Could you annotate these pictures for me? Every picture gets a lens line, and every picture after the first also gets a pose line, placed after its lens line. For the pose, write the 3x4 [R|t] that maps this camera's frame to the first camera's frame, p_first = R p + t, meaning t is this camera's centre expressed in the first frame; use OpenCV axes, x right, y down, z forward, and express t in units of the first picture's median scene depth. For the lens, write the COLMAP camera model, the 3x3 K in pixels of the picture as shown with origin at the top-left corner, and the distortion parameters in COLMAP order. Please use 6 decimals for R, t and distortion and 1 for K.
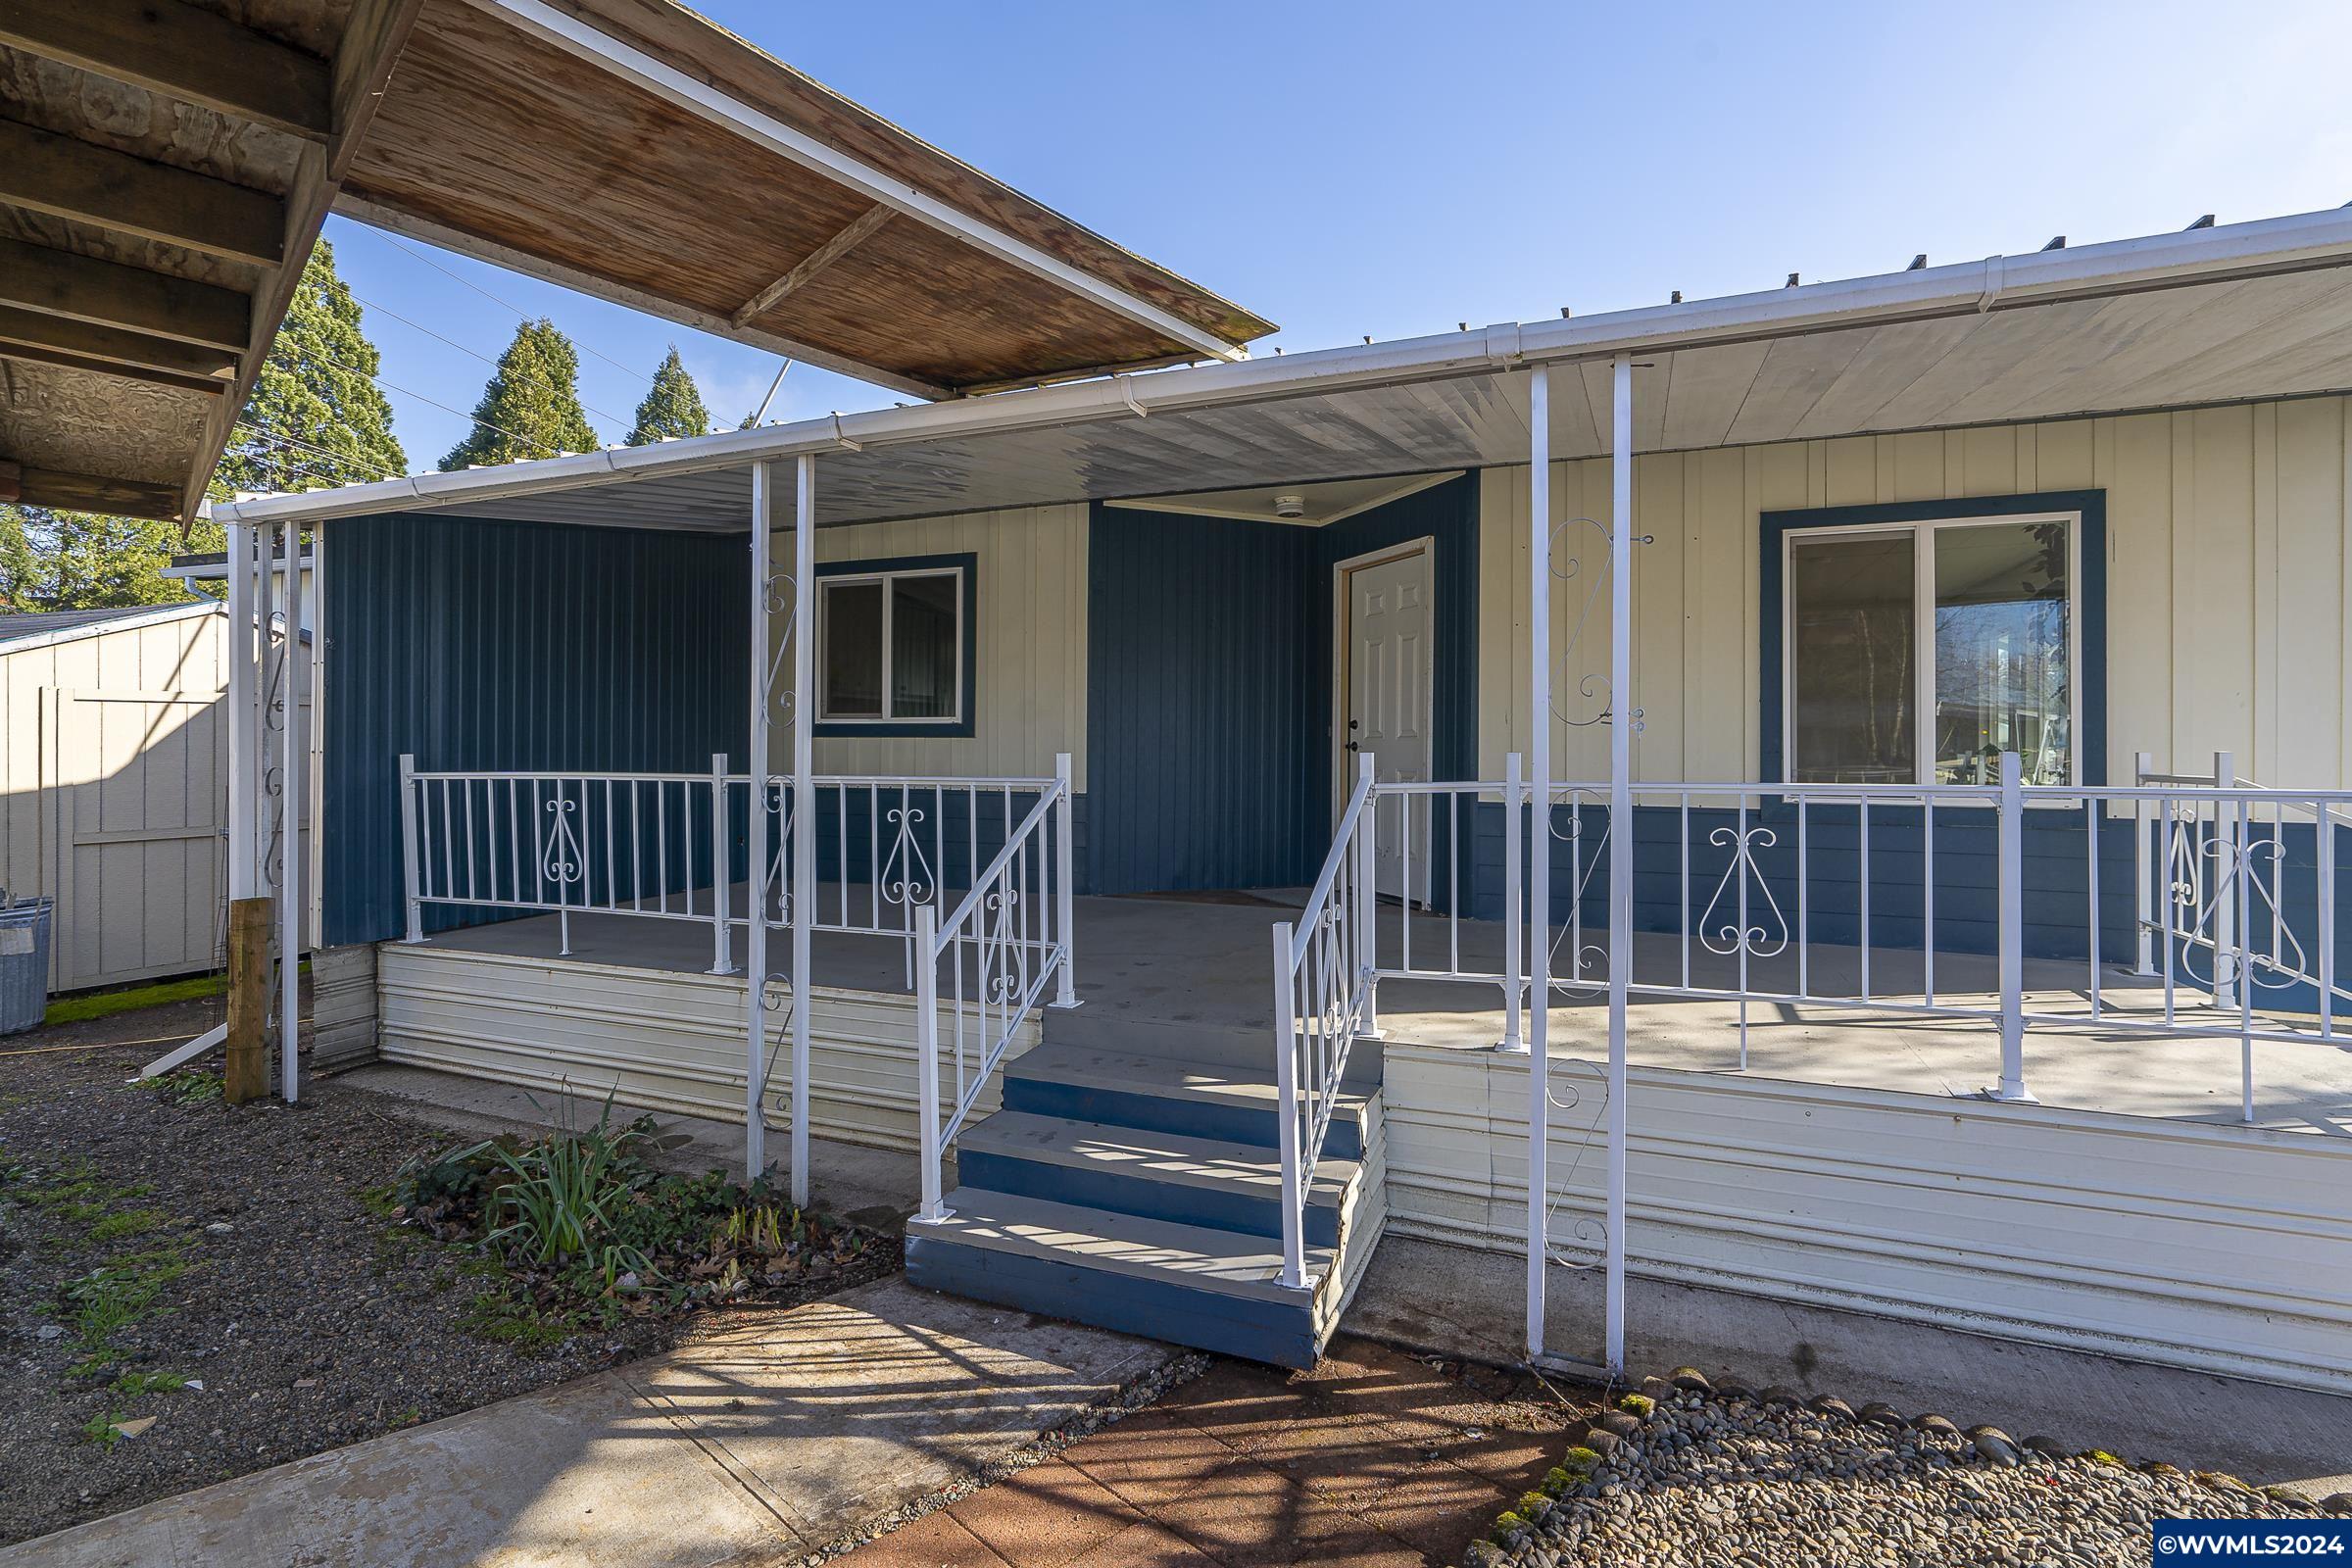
lens RADIAL K [[1081.7, 0, 1190.6], [0, 1081.7, 754.8], [0, 0, 1]] dist [-0.000929, 0.000205]
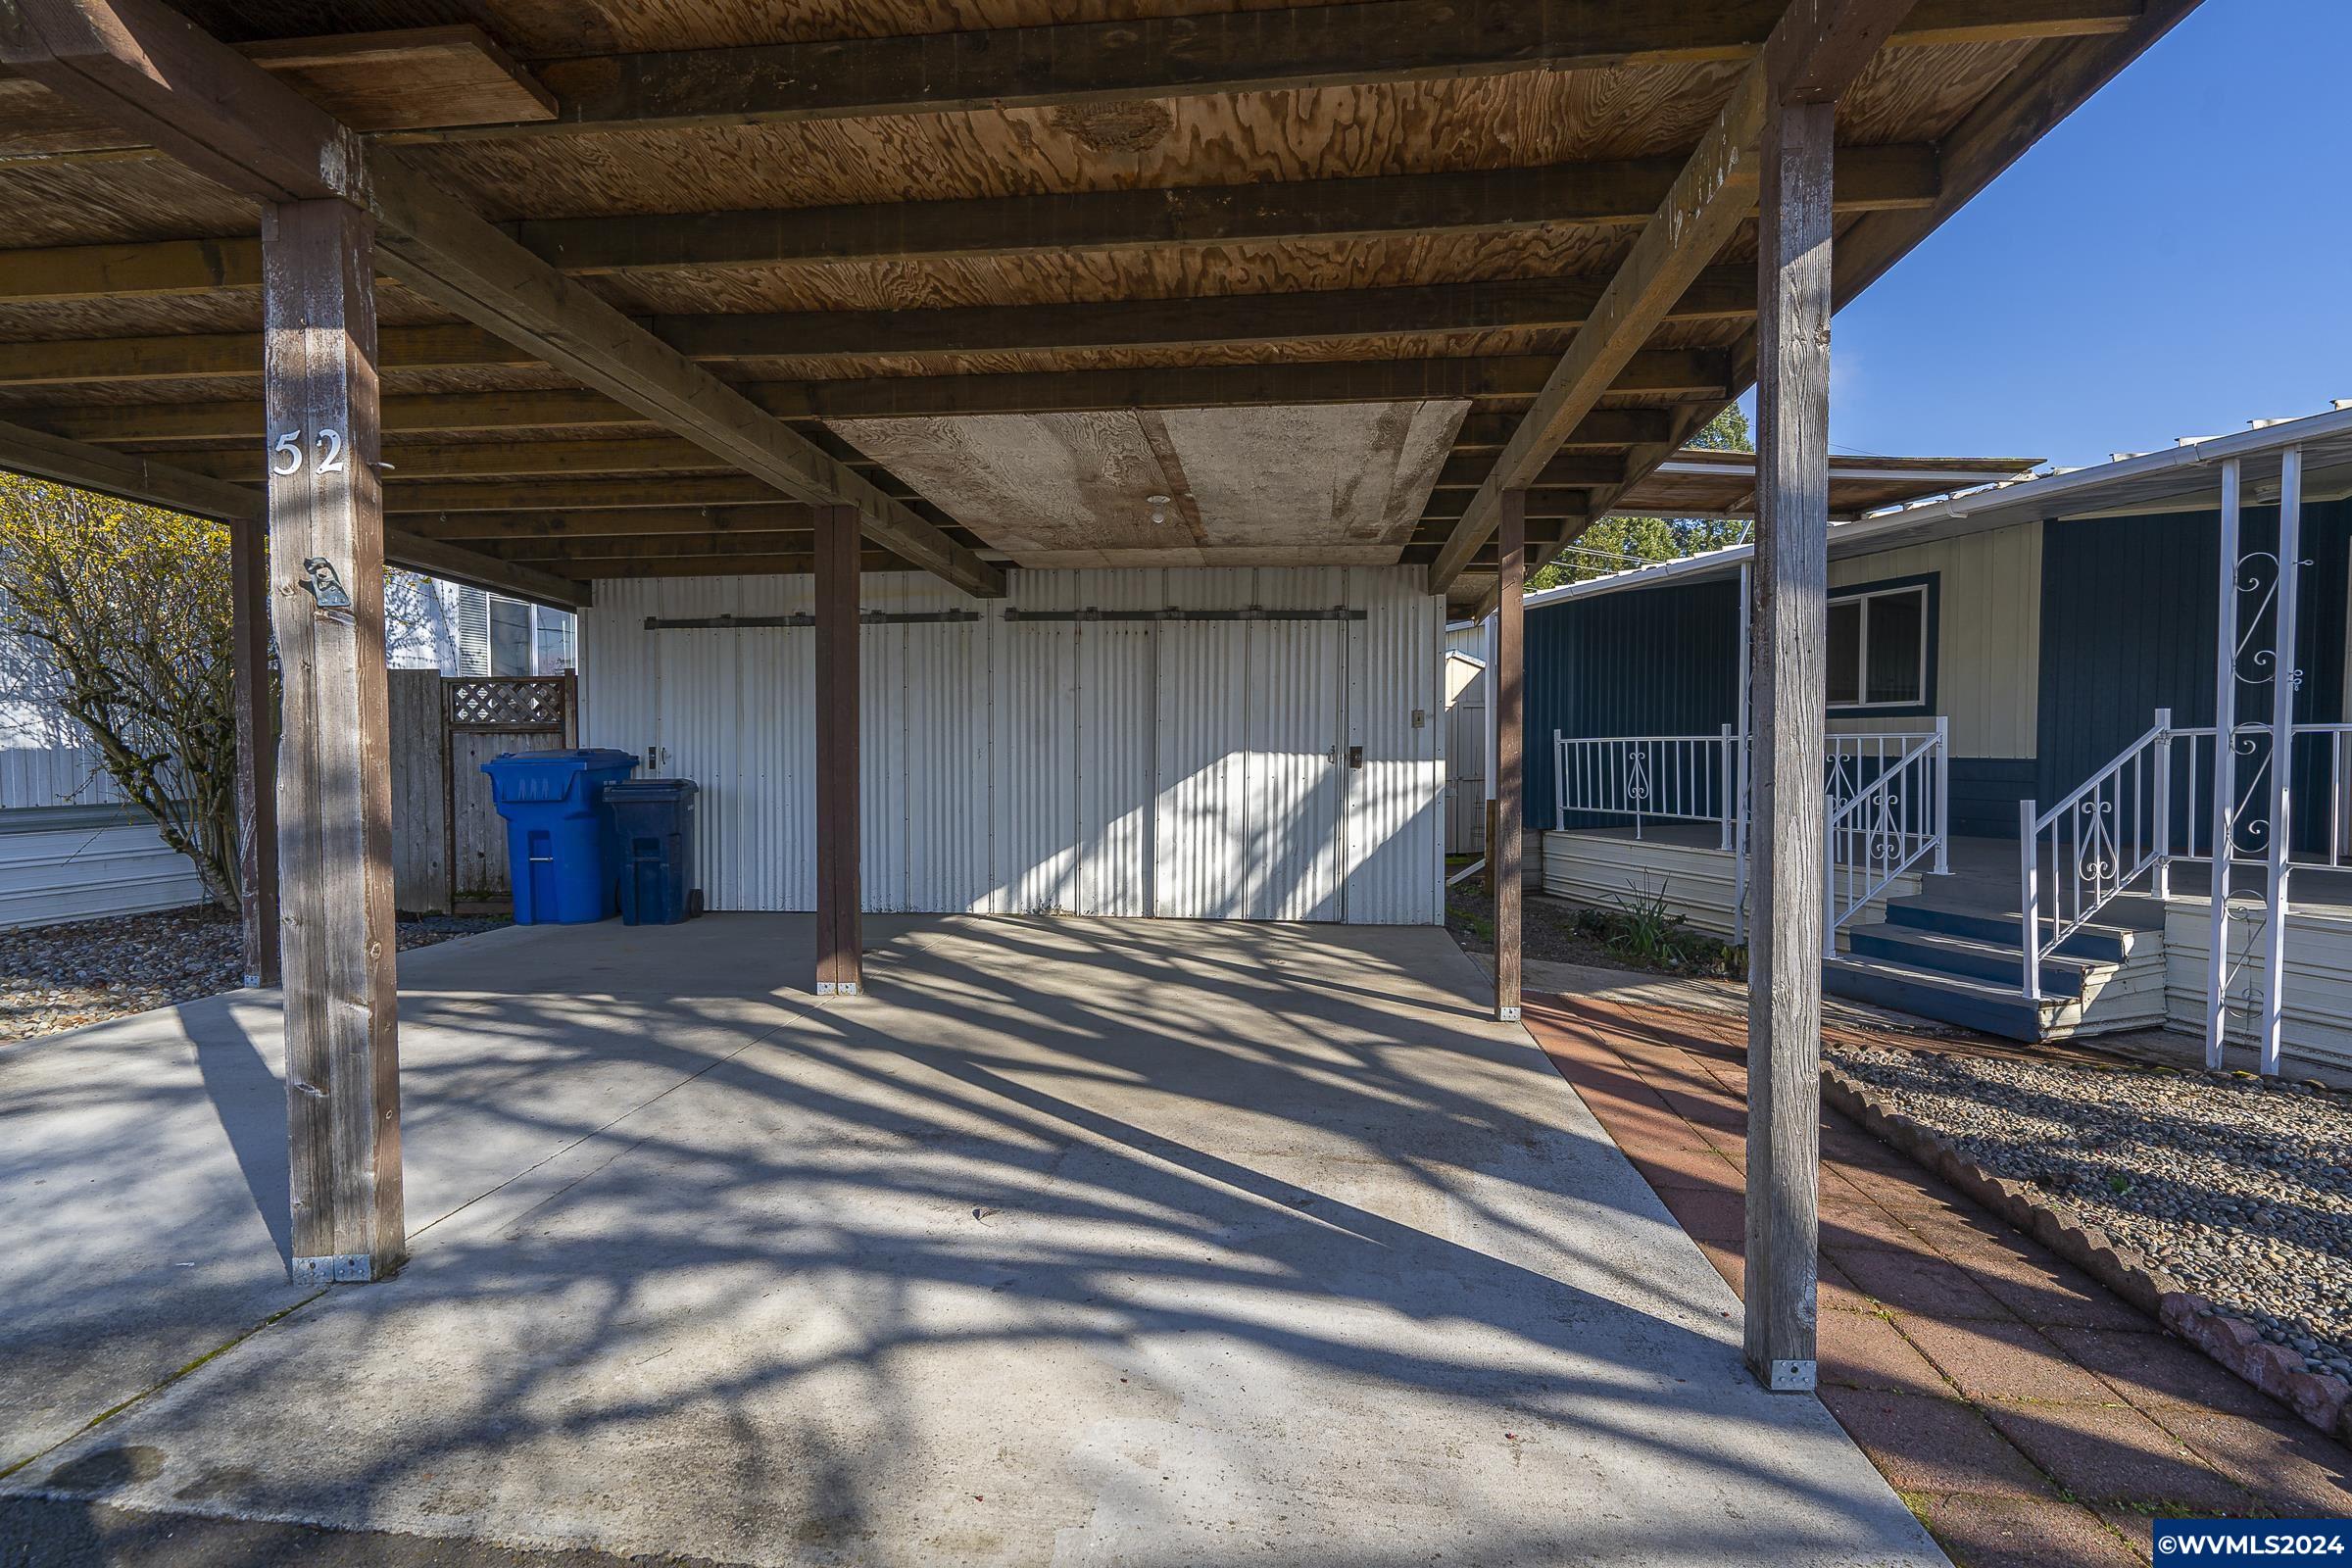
lens RADIAL K [[1081.7, 0, 1190.6], [0, 1081.7, 754.8], [0, 0, 1]] dist [-0.000929, 0.000205]
pose [[0.624041, 0.004656, -0.781377, 0.351462], [-0.006897, 0.999976, 0.000451, 0.049659], [0.781361, 0.005108, 0.624059, -0.687903]]
